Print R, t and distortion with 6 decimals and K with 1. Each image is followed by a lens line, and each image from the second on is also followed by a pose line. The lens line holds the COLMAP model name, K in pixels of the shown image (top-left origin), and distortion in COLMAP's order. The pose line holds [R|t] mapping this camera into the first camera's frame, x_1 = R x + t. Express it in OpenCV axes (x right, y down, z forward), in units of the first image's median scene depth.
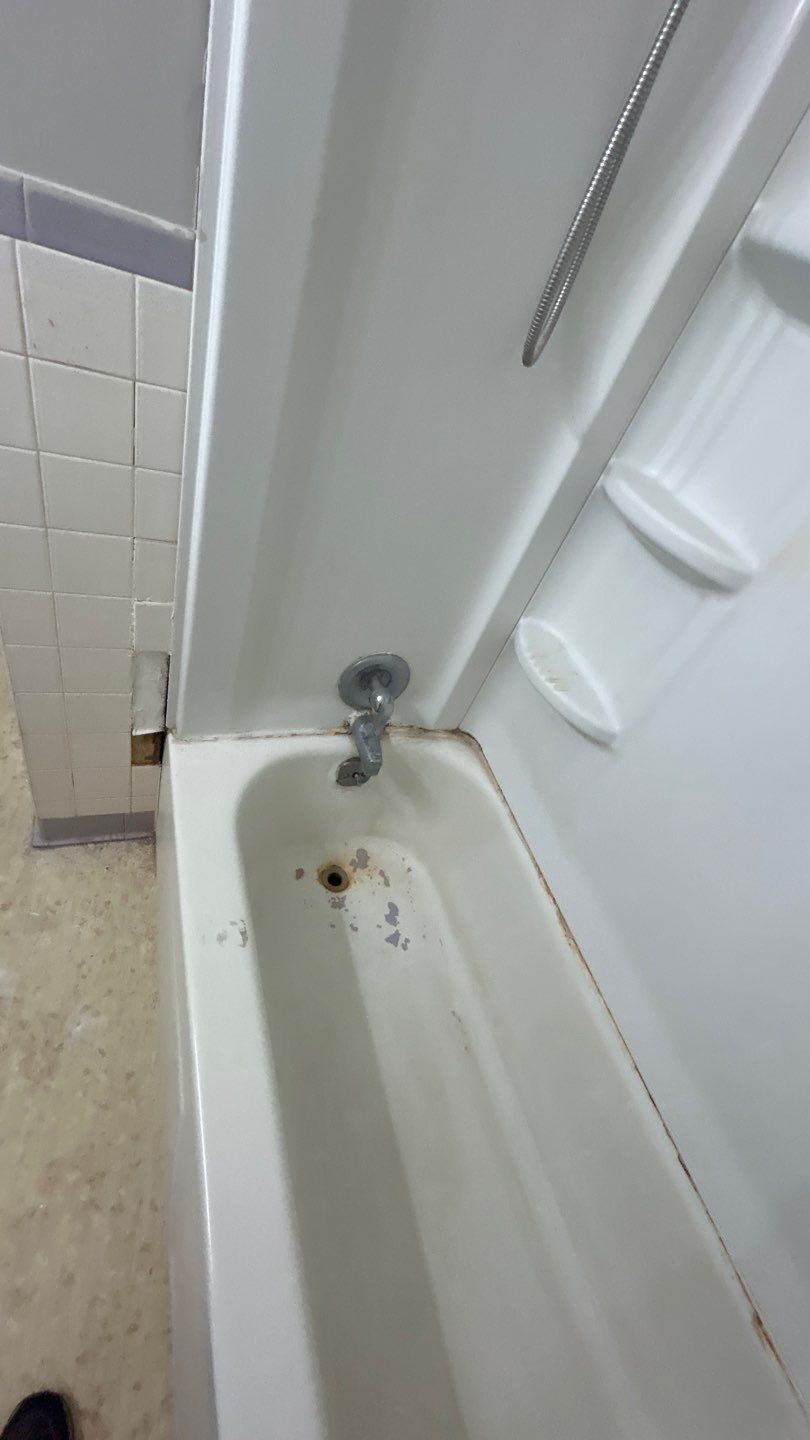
lens RADIAL K [[581.6, 0, 403.8], [0, 581.6, 723.6], [0, 0, 1]] dist [0.001598, 0.000588]
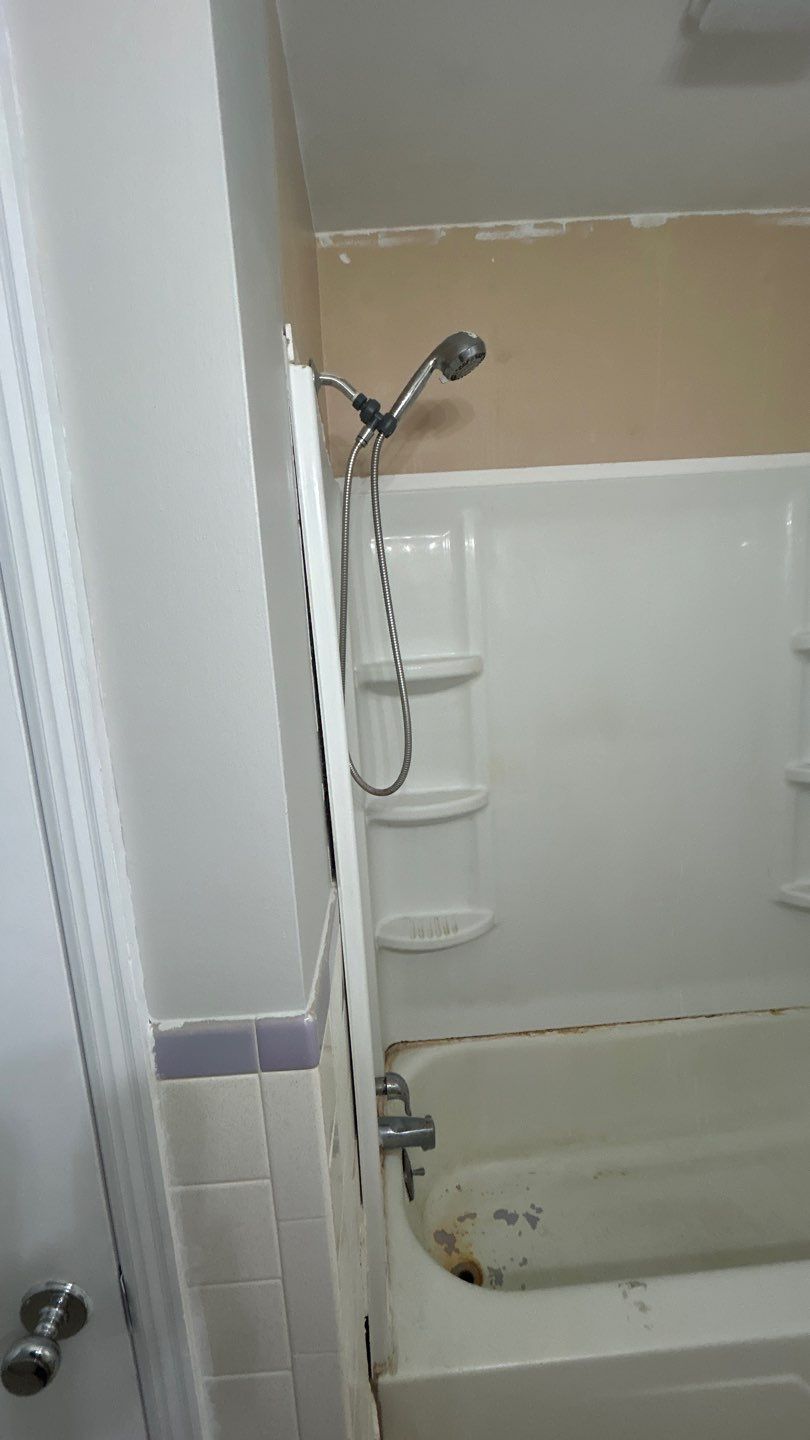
lens RADIAL K [[581.6, 0, 407.6], [0, 581.6, 722.3], [0, 0, 1]] dist [0.001598, 0.000588]
pose [[0.229741, -0.483047, 0.844917, -0.605595], [0.782547, 0.607840, 0.134726, -0.563335], [-0.578653, 0.630235, 0.517653, 0.041930]]
